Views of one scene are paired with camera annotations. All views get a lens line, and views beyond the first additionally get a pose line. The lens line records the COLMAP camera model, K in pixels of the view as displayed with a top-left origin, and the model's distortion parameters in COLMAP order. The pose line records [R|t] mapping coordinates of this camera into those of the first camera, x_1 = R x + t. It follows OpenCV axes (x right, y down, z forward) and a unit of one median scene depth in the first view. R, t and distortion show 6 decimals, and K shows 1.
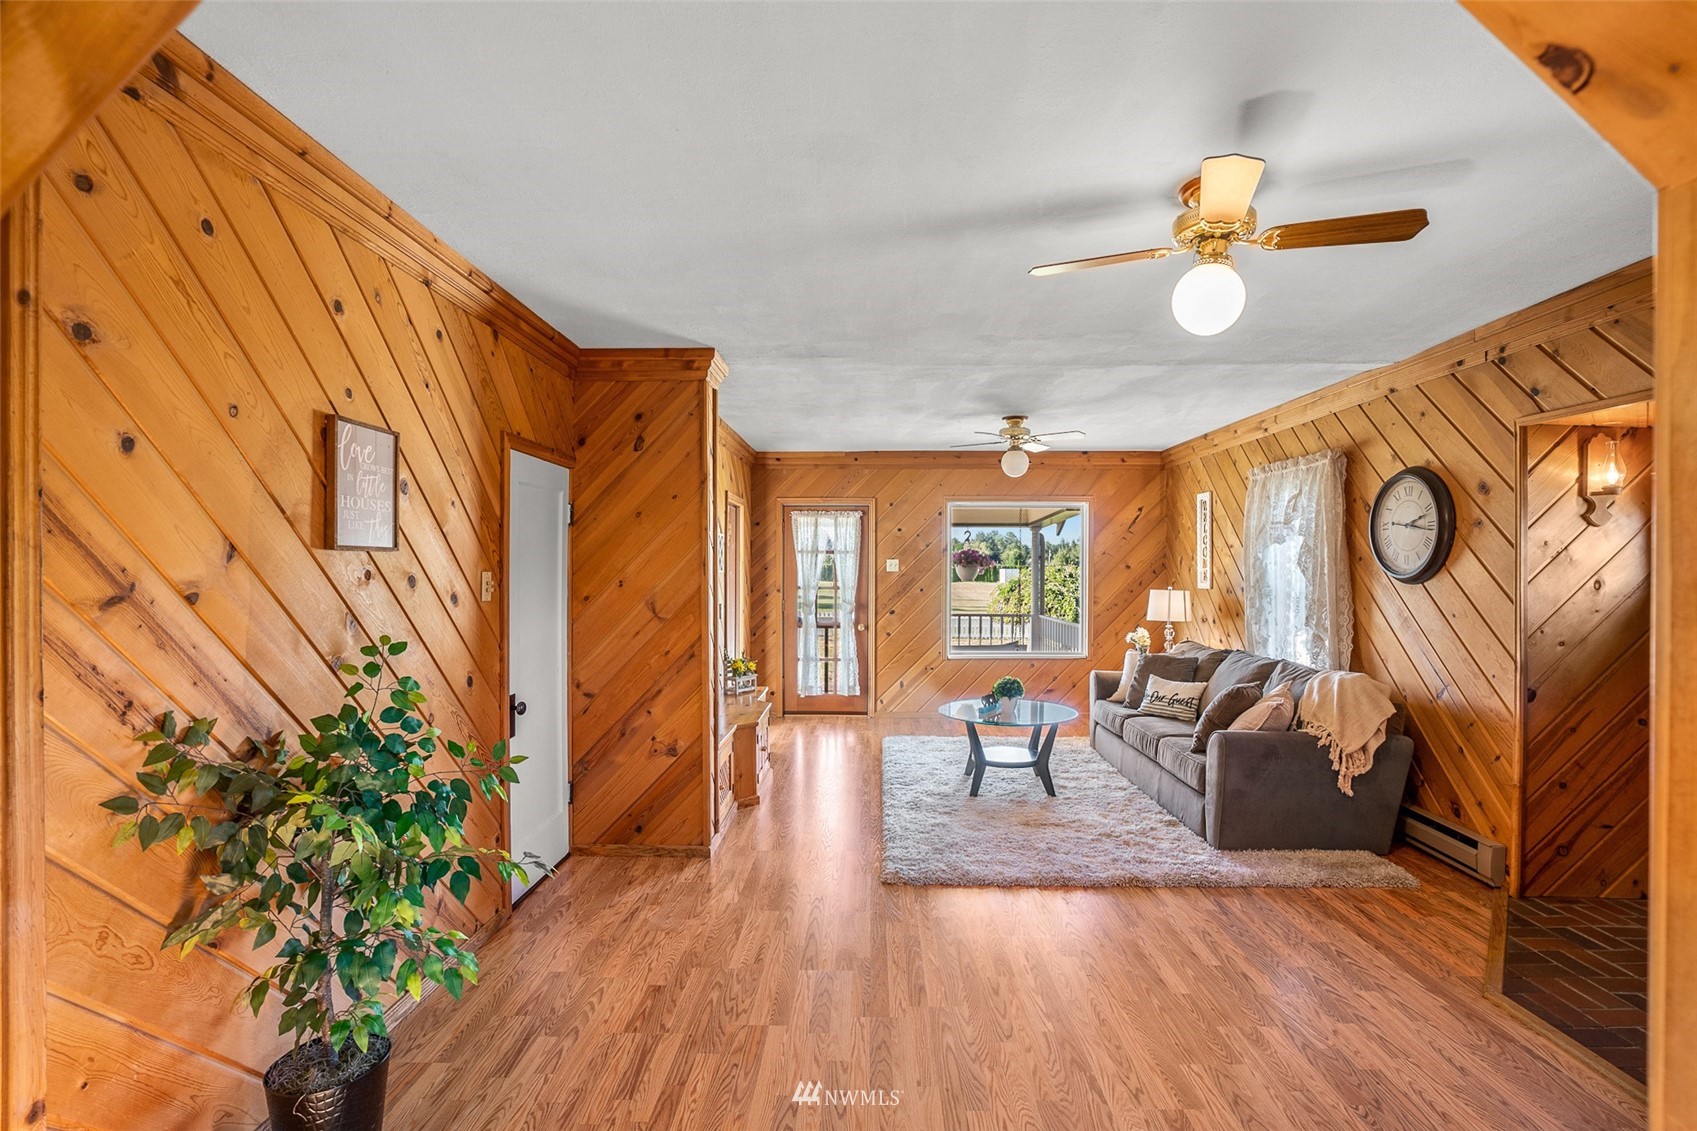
lens RADIAL K [[792.5, 0, 850.6], [0, 792.5, 568.8], [0, 0, 1]] dist [-0.067564, 0.027120]
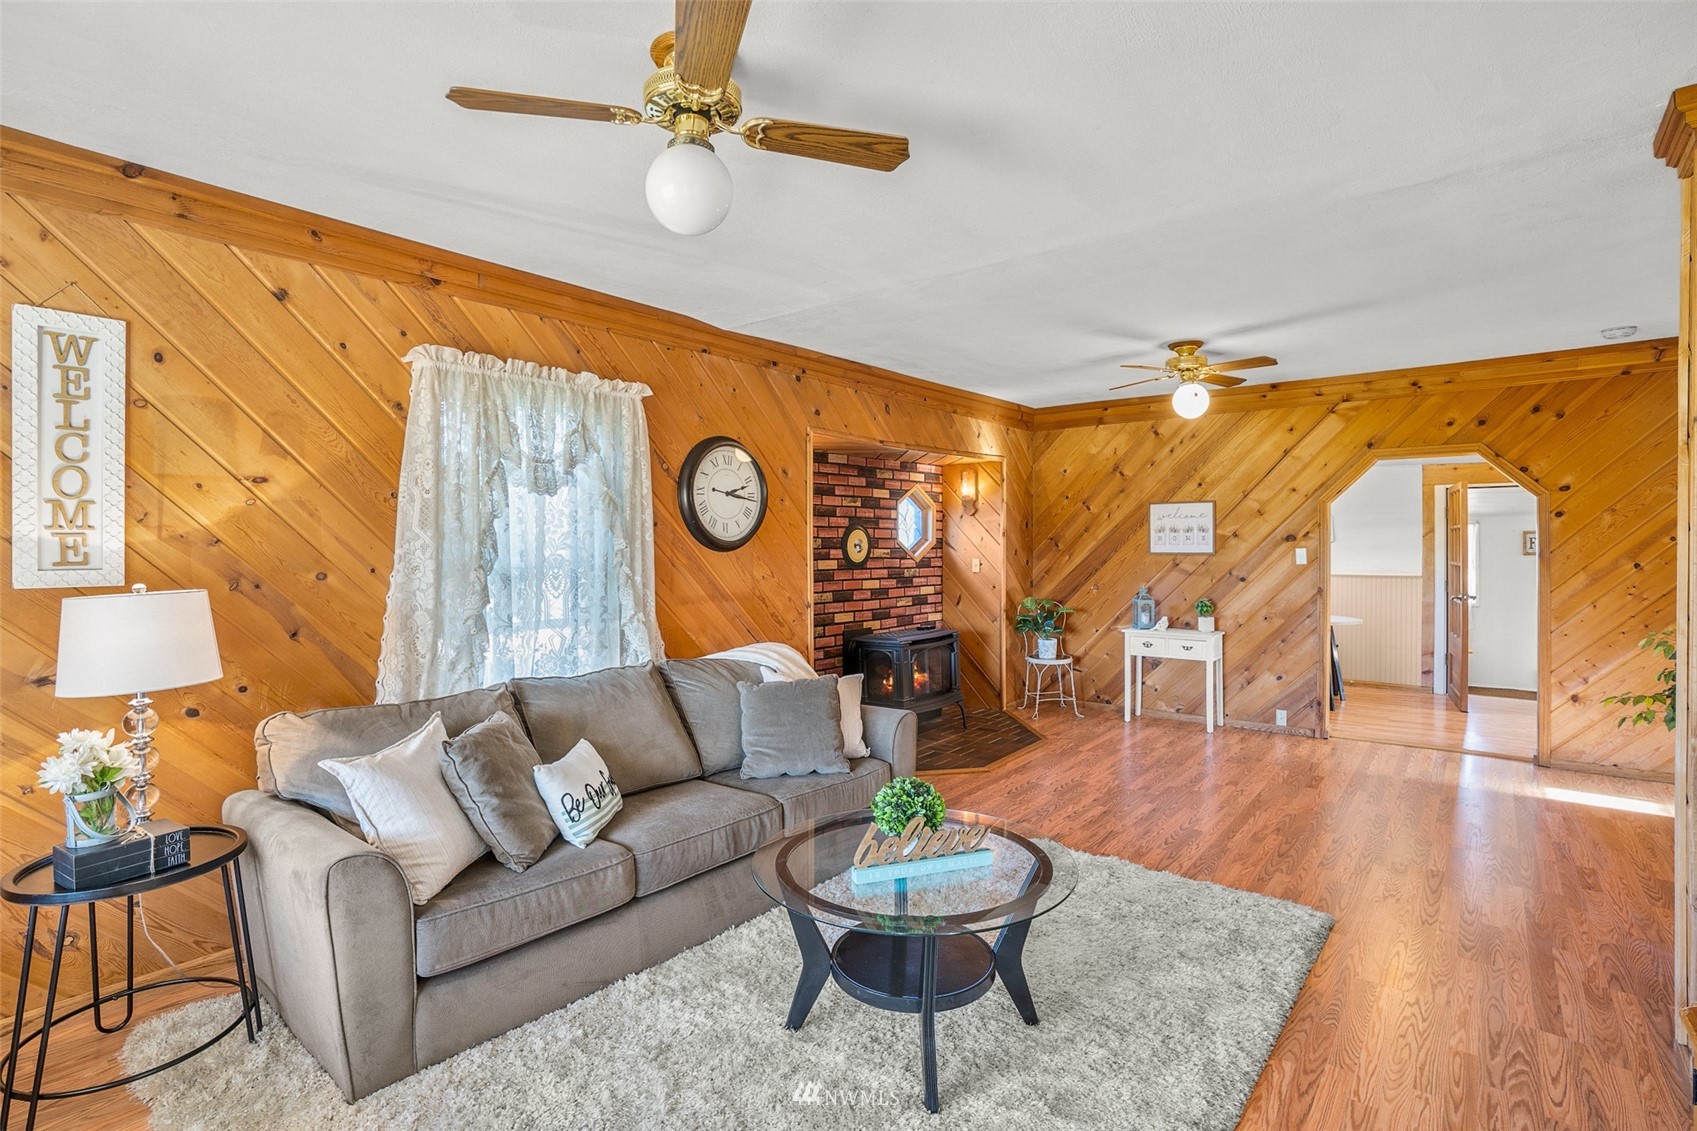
lens RADIAL K [[808.3, 0, 849.9], [0, 808.3, 542.3], [0, 0, 1]] dist [-0.071388, 0.030220]
pose [[-0.789026, 0.001213, 0.614359, -0.040897], [-0.000510, 0.999996, -0.002630, 0.007532], [-0.614360, -0.002388, -0.789022, 1.261631]]
